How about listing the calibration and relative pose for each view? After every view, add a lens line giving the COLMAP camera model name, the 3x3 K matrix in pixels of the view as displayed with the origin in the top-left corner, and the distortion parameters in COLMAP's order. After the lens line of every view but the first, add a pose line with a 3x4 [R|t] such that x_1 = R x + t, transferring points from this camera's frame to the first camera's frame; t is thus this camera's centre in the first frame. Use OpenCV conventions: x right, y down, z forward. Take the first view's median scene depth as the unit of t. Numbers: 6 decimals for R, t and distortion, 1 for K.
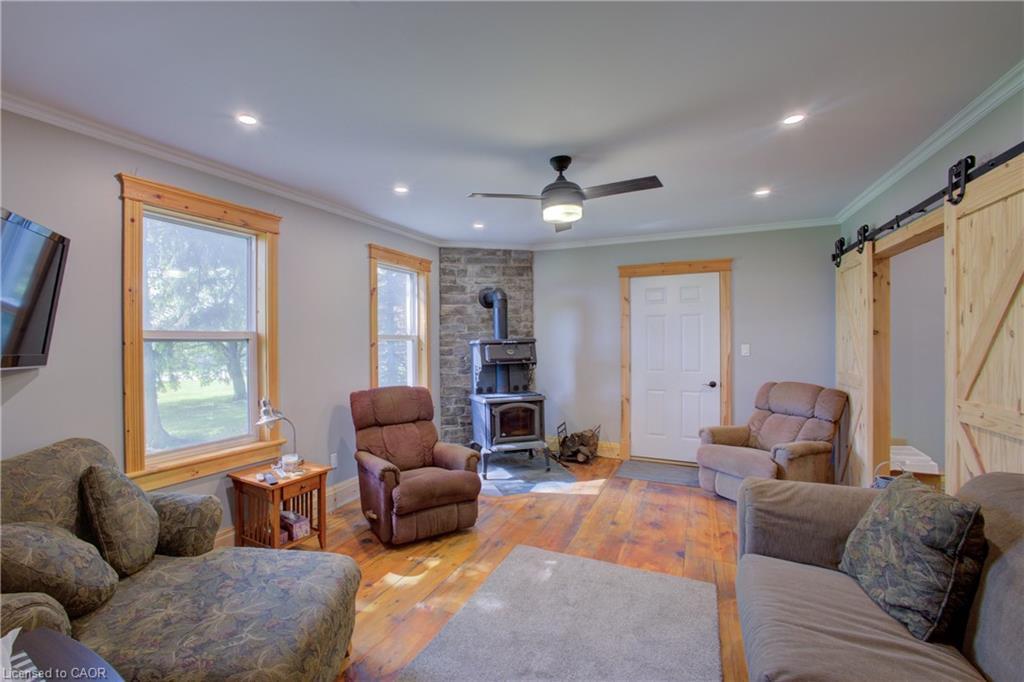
lens RADIAL K [[417.8, 0, 506.4], [0, 417.8, 337.5], [0, 0, 1]] dist [-0.071196, 0.030342]
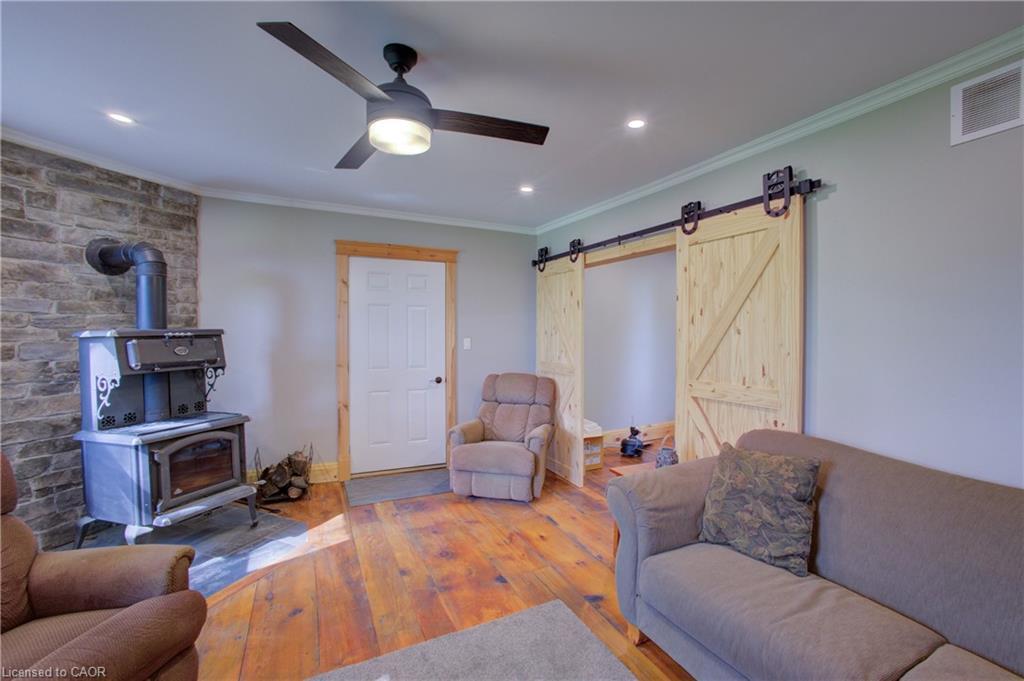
lens RADIAL K [[417.8, 0, 506.4], [0, 417.8, 337.0], [0, 0, 1]] dist [-0.071196, 0.030342]
pose [[0.630624, 0.000999, 0.776088, -0.151559], [-0.013478, 0.999862, 0.009666, 0.002740], [-0.775971, -0.016556, 0.630551, 0.276750]]
